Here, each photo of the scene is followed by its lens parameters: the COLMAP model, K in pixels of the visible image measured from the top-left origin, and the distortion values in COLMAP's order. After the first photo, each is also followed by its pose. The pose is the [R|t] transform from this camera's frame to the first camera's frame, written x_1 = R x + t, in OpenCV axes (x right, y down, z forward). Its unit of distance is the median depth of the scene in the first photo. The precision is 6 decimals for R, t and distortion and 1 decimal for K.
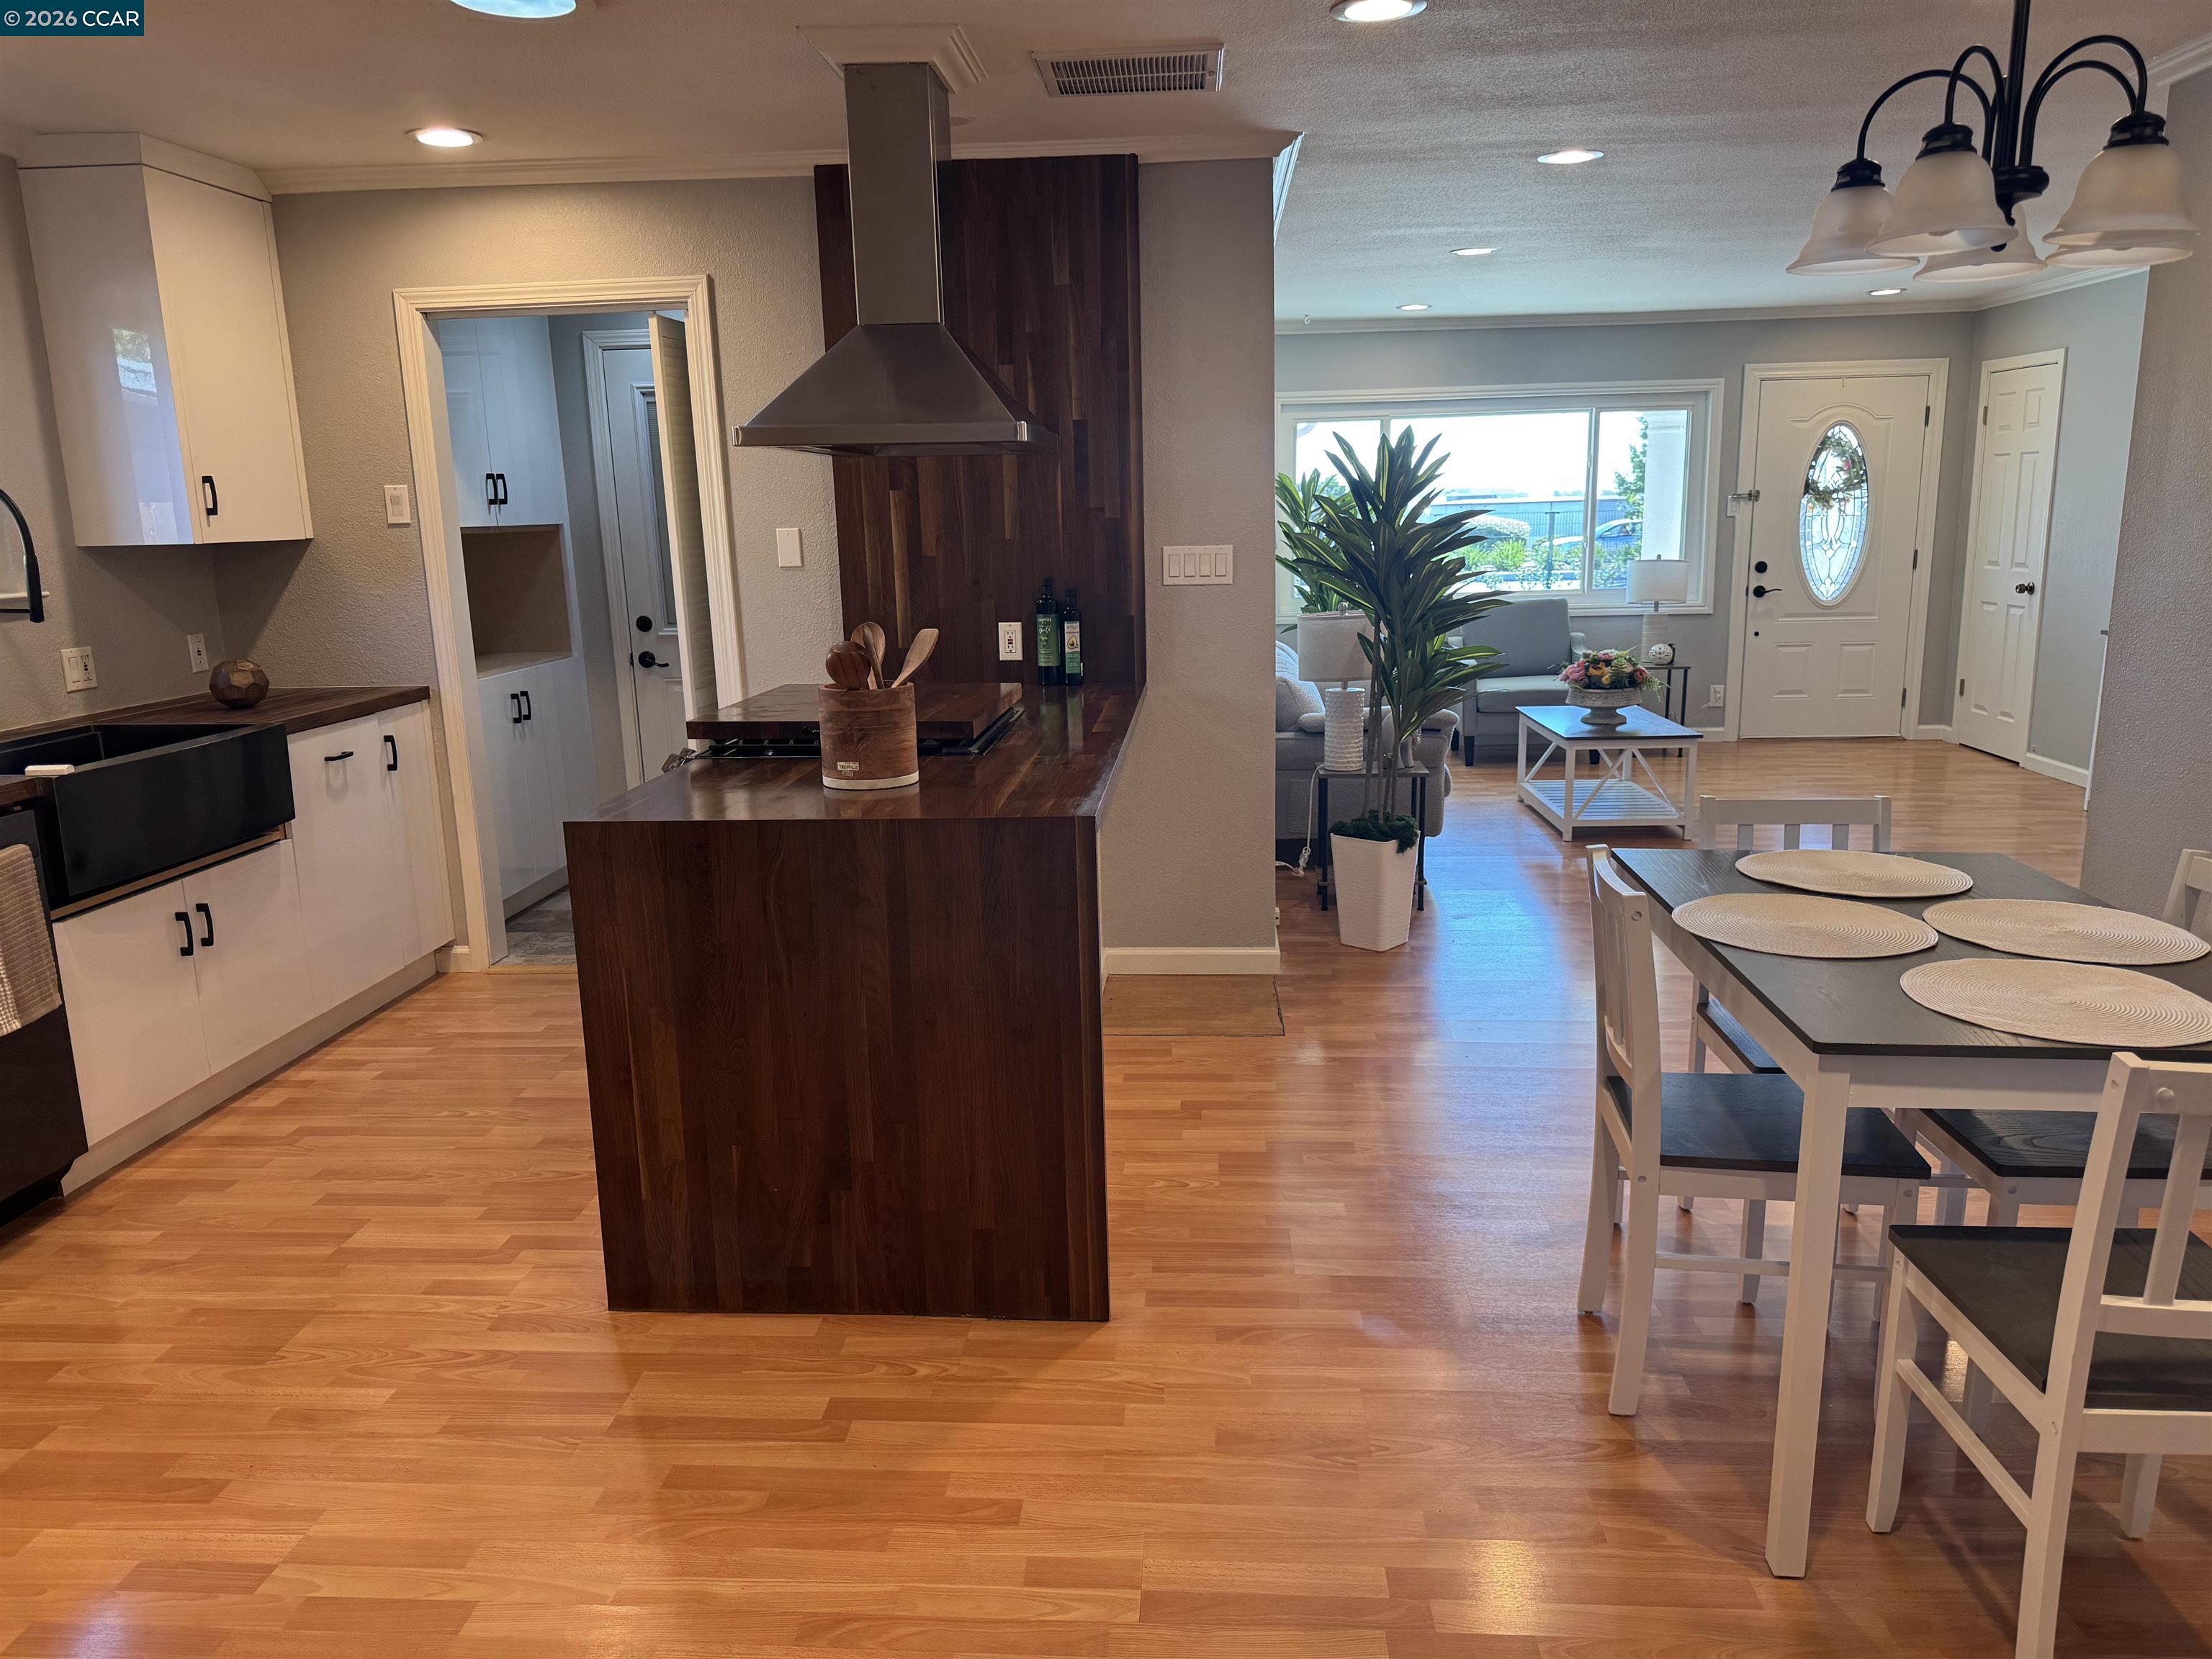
lens RADIAL K [[1547.9, 0, 1095.8], [0, 1547.9, 850.6], [0, 0, 1]] dist [0.075796, -0.095372]
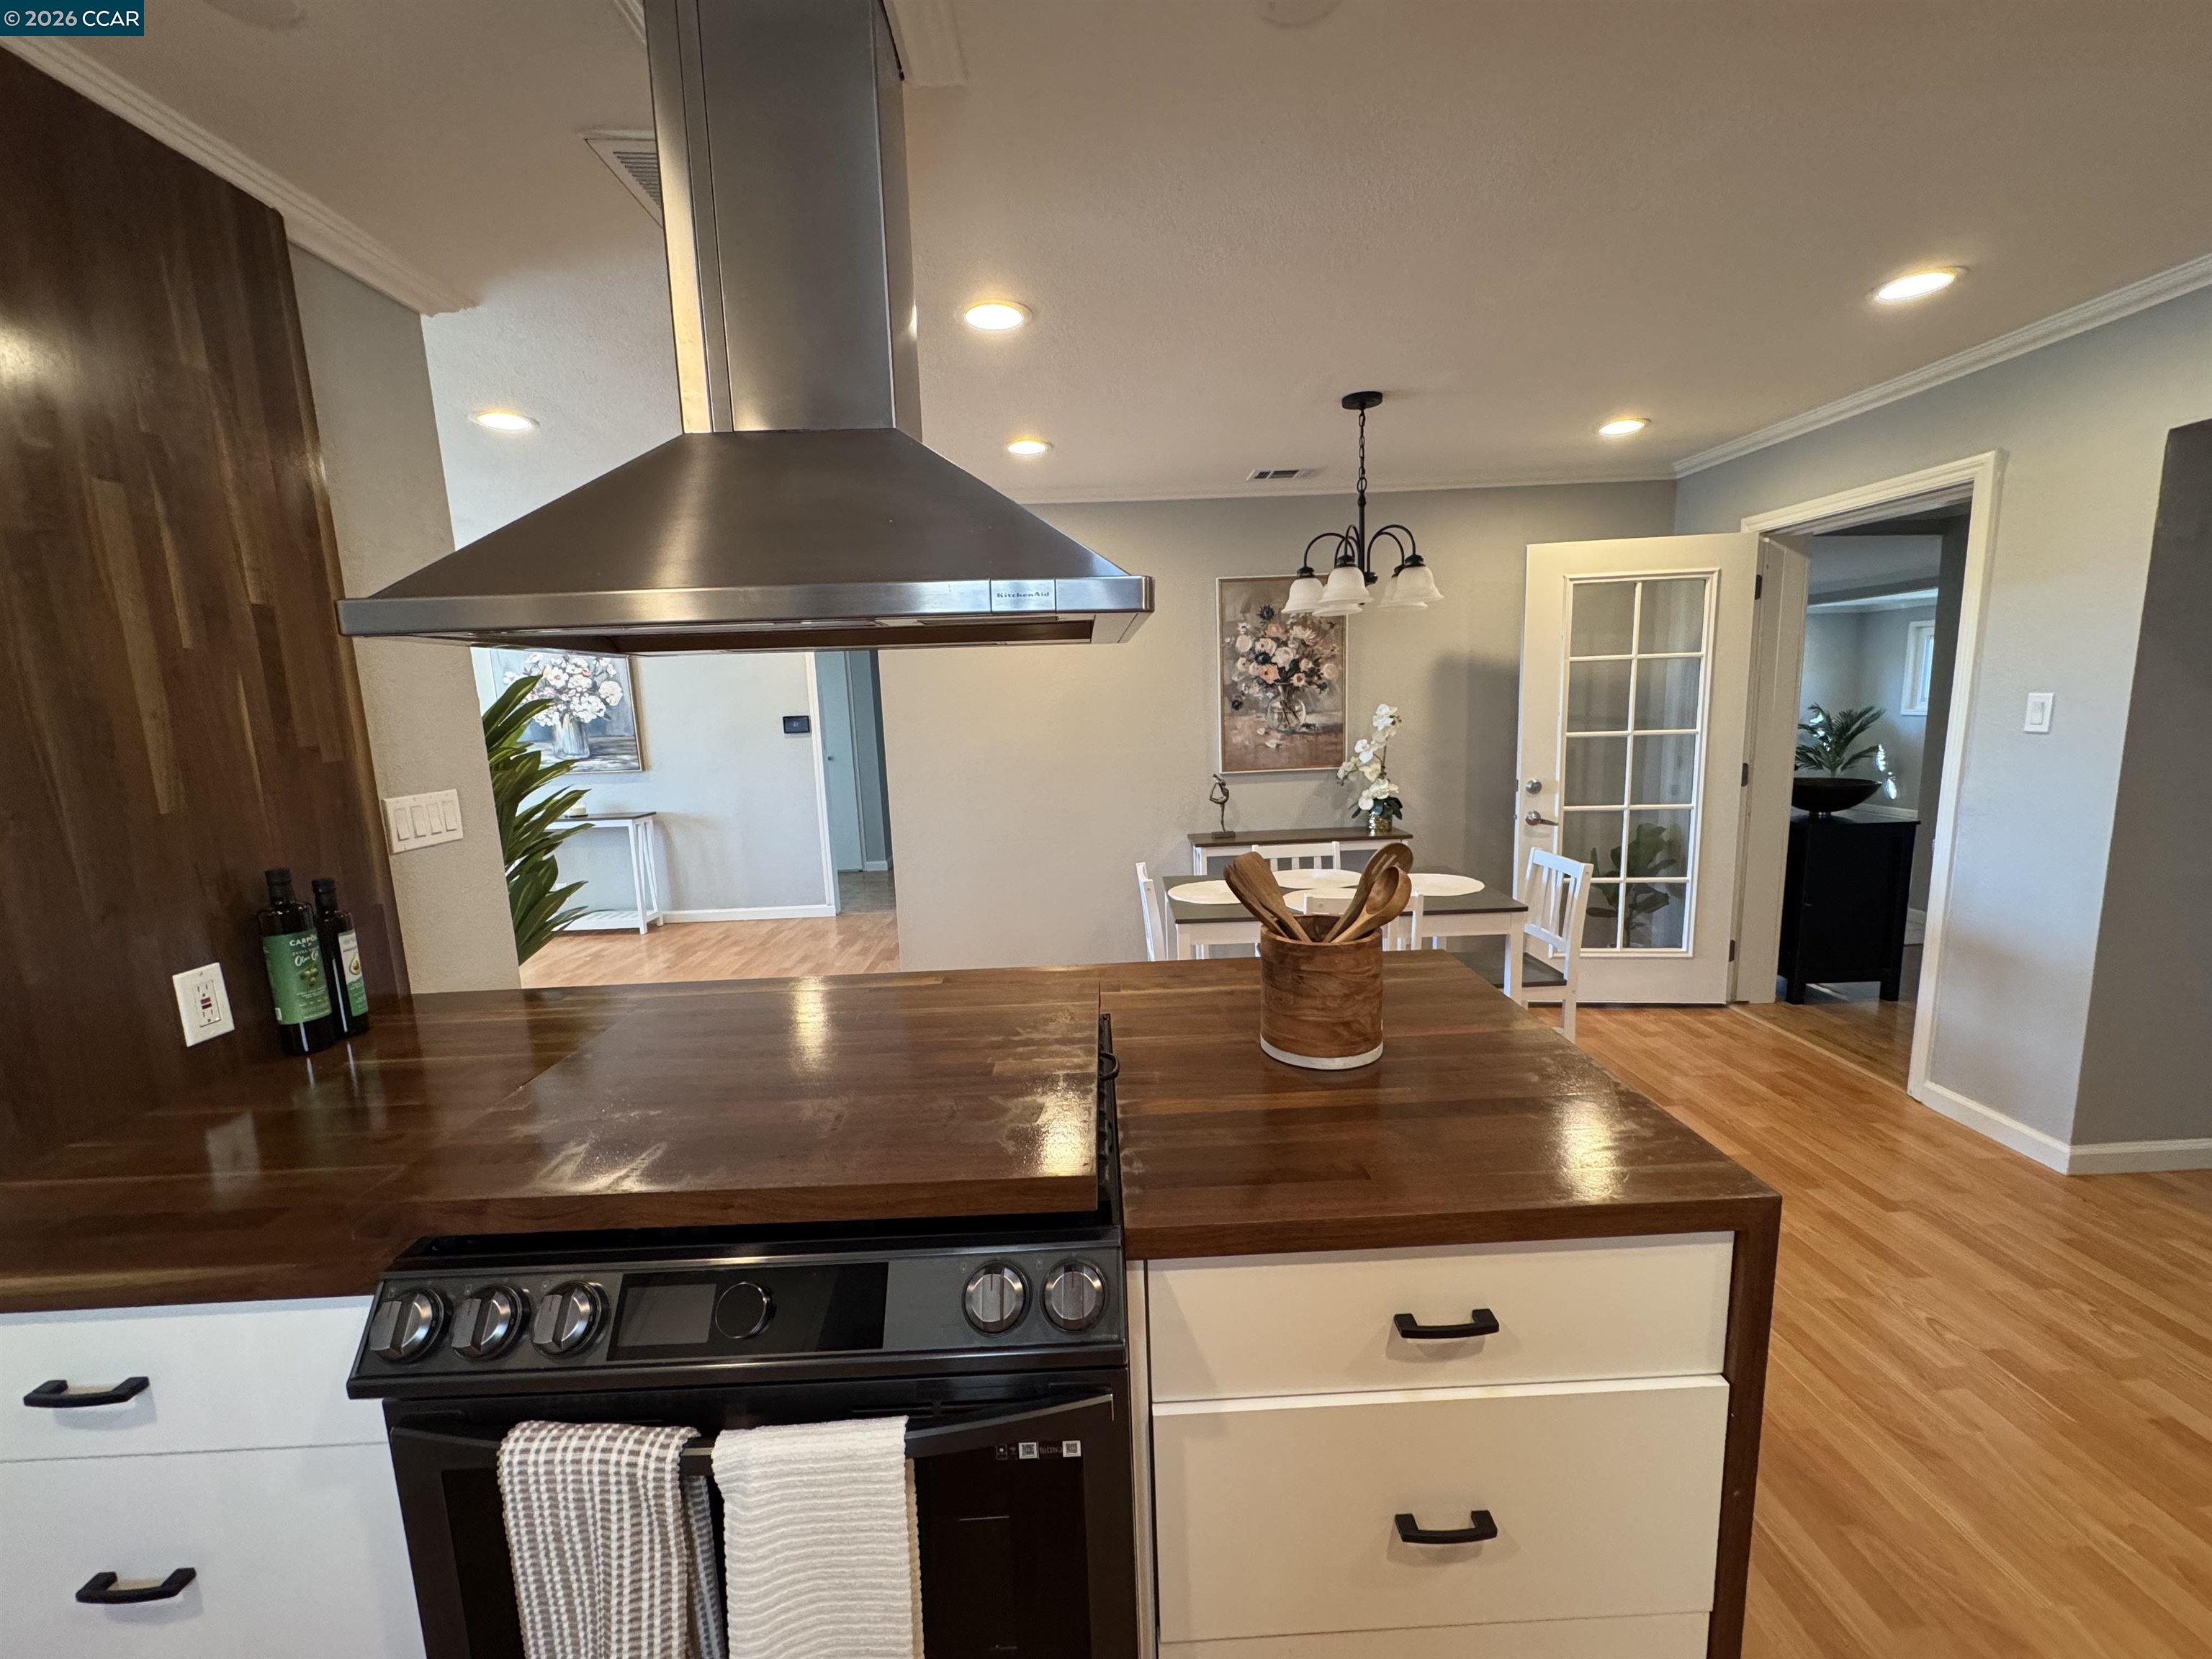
lens RADIAL K [[883.2, 0, 1102.4], [0, 883.2, 829.1], [0, 0, 1]] dist [-0.005529, 0.001348]
pose [[-0.088487, -0.124569, 0.988257, -0.378493], [0.252599, 0.956910, 0.143235, -0.162083], [-0.963516, 0.262308, -0.053209, 0.729308]]
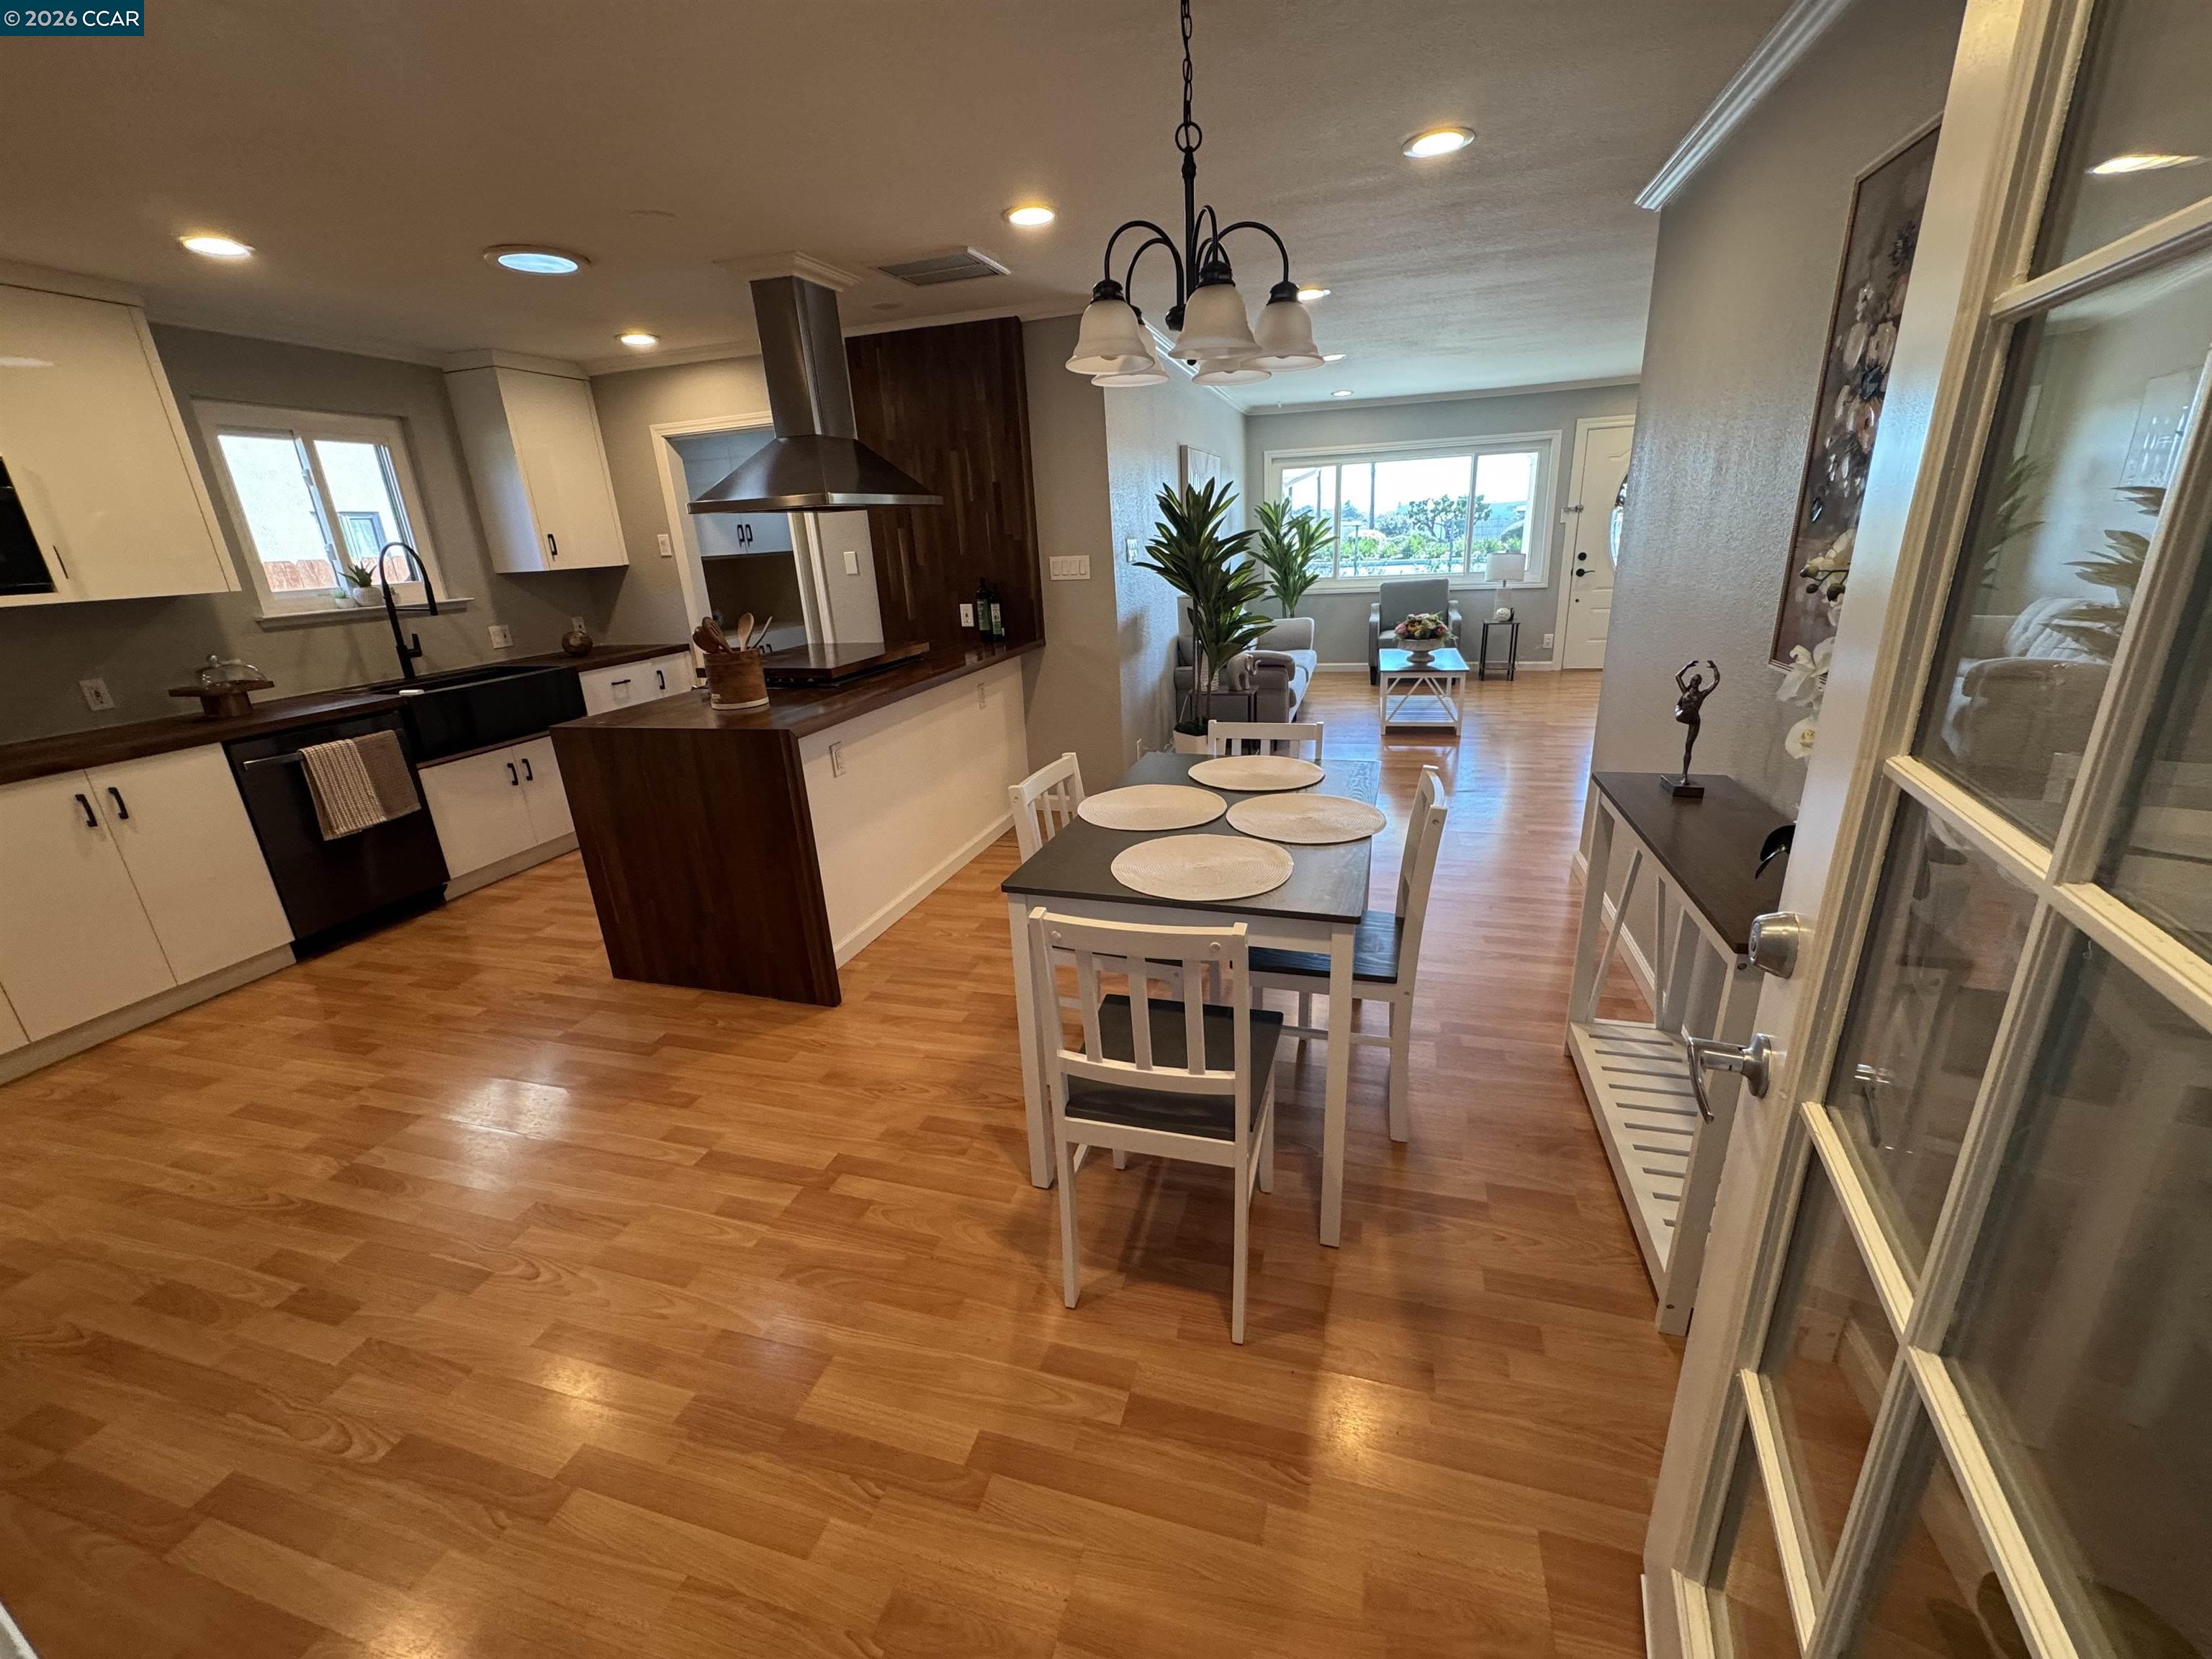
lens RADIAL K [[883.2, 0, 1108.0], [0, 883.2, 829.7], [0, 0, 1]] dist [-0.005529, 0.001348]
pose [[0.976581, 0.042752, -0.210859, 0.324445], [-0.017476, 0.992583, 0.120305, -0.020300], [0.214438, -0.113803, 0.970085, 0.056023]]
